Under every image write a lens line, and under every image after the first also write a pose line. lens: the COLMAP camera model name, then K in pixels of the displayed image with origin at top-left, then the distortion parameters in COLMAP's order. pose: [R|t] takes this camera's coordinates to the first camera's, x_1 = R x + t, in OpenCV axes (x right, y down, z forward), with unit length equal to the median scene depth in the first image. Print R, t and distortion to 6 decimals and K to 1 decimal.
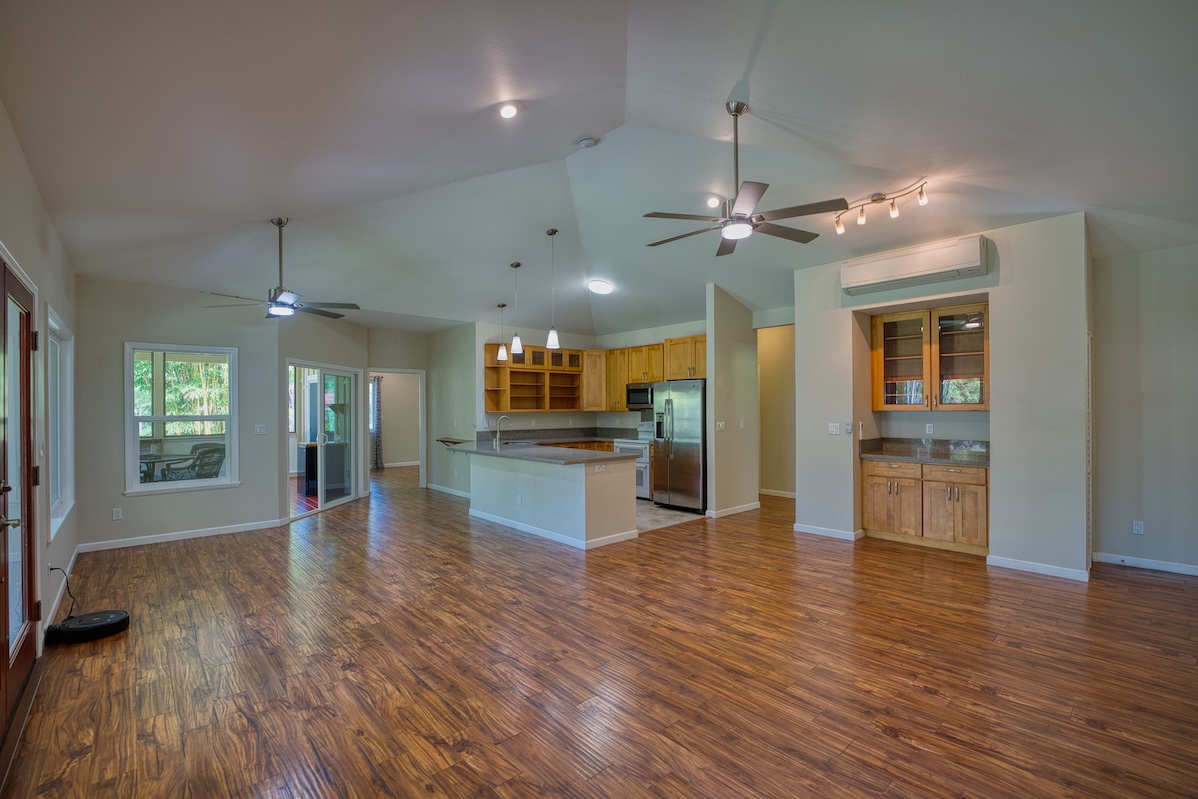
lens RADIAL K [[521.2, 0, 593.5], [0, 521.2, 410.3], [0, 0, 1]] dist [-0.020161, -0.000037]
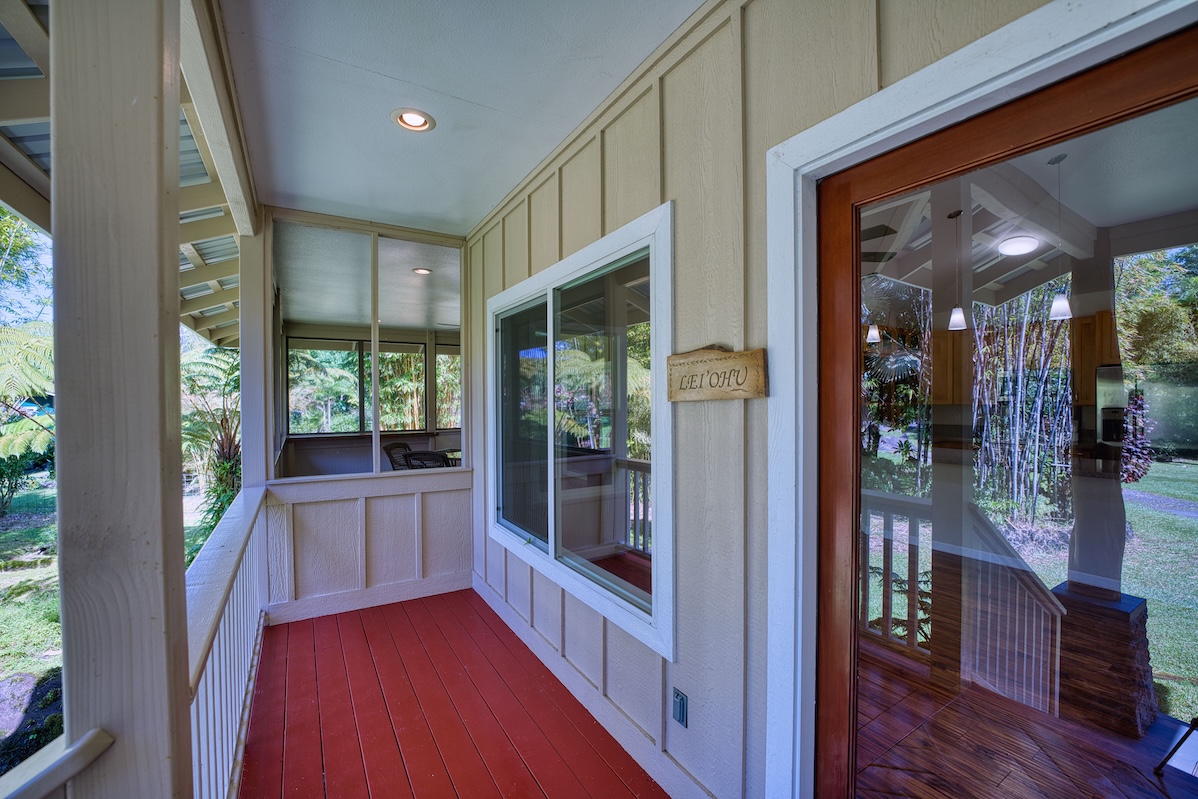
lens RADIAL K [[487.2, 0, 600.0], [0, 487.2, 407.8], [0, 0, 1]] dist [-0.025975, 0.003078]
pose [[0.985432, 0.001811, -0.170058, -0.490027], [-0.000080, 0.999948, 0.010186, -0.001582], [0.170068, -0.010024, 0.985381, 0.208729]]
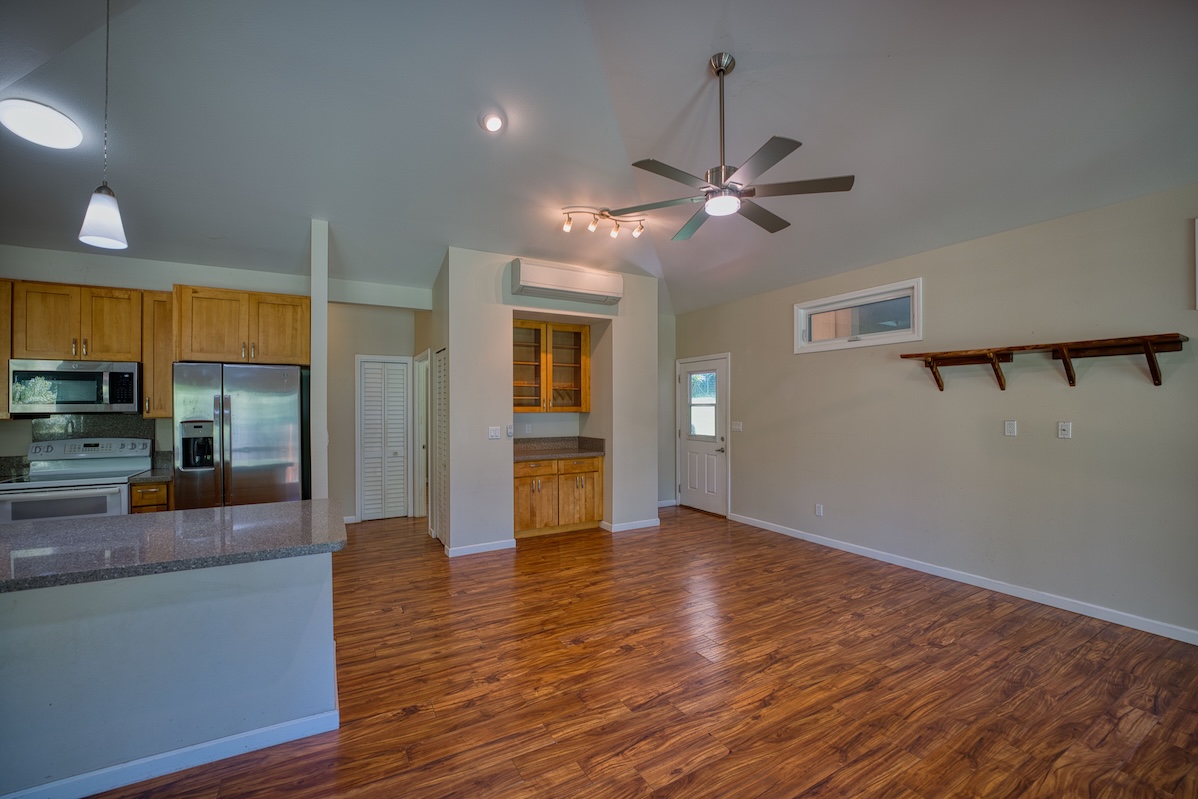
lens RADIAL K [[487.2, 0, 594.4], [0, 487.2, 403.0], [0, 0, 1]] dist [-0.025975, 0.003078]
pose [[0.215012, 0.009910, 0.976561, -0.271106], [0.007971, 0.999897, -0.011902, -0.004342], [-0.976579, 0.010343, 0.214911, 0.500672]]
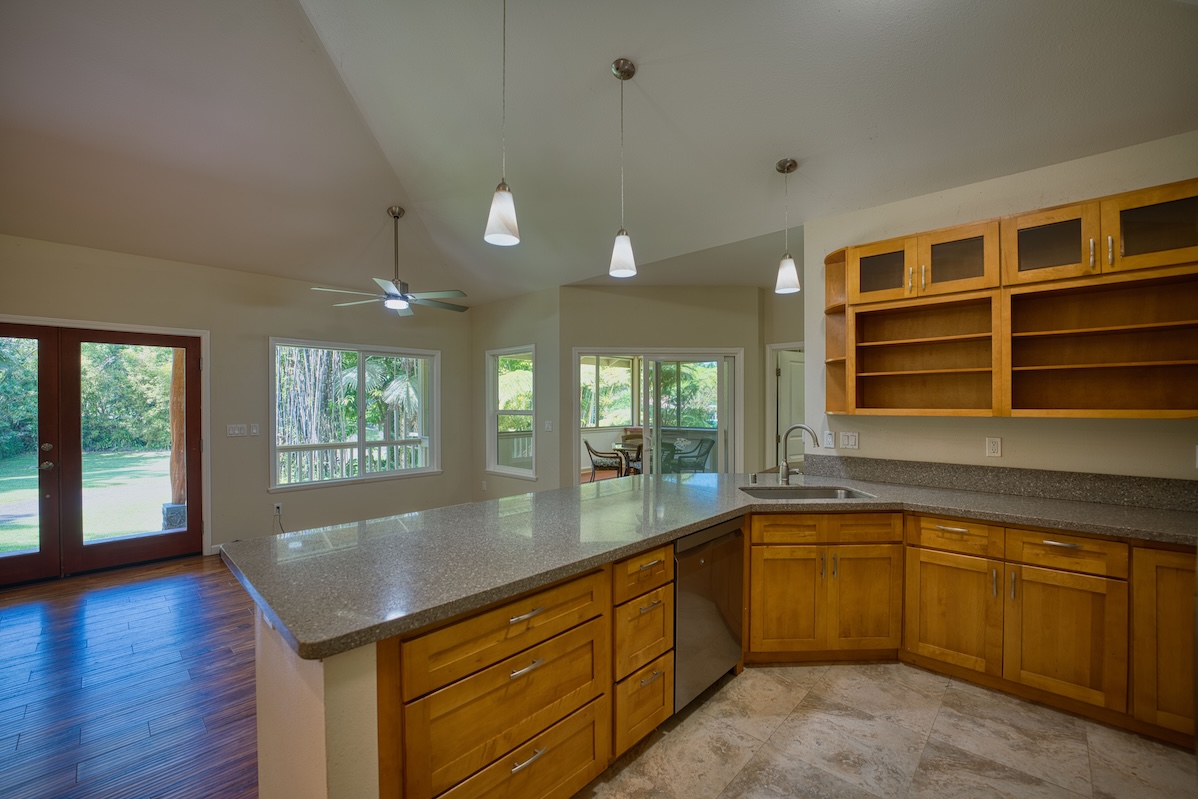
lens RADIAL K [[487.2, 0, 595.9], [0, 487.2, 404.6], [0, 0, 1]] dist [-0.025975, 0.003078]
pose [[0.080707, 0.006708, -0.996715, 0.222913], [-0.003652, 0.999973, 0.006434, -0.007385], [0.996731, 0.003120, 0.080729, 0.864124]]
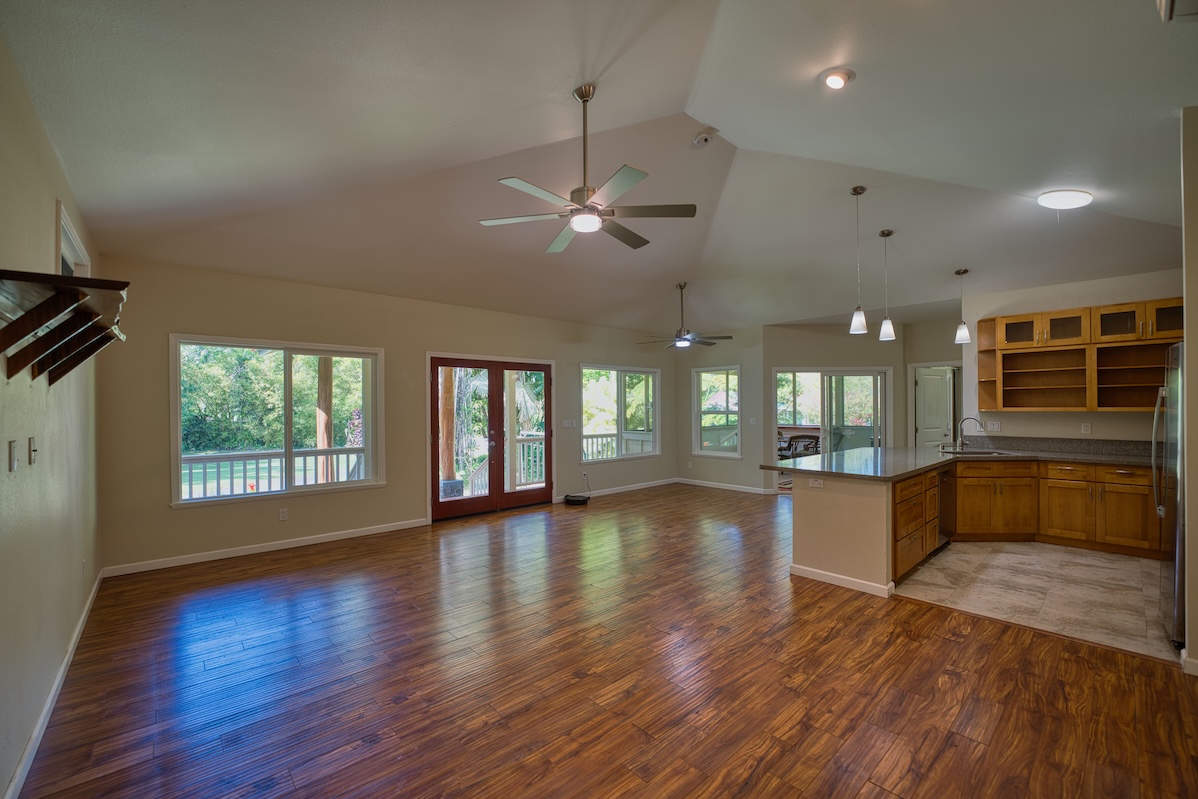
lens RADIAL K [[487.2, 0, 596.8], [0, 487.2, 405.3], [0, 0, 1]] dist [-0.025975, 0.003078]
pose [[0.003192, 0.001122, -0.999994, 0.563084], [0.000727, 0.999999, 0.001124, -0.006978], [0.999995, -0.000731, 0.003191, 0.490354]]
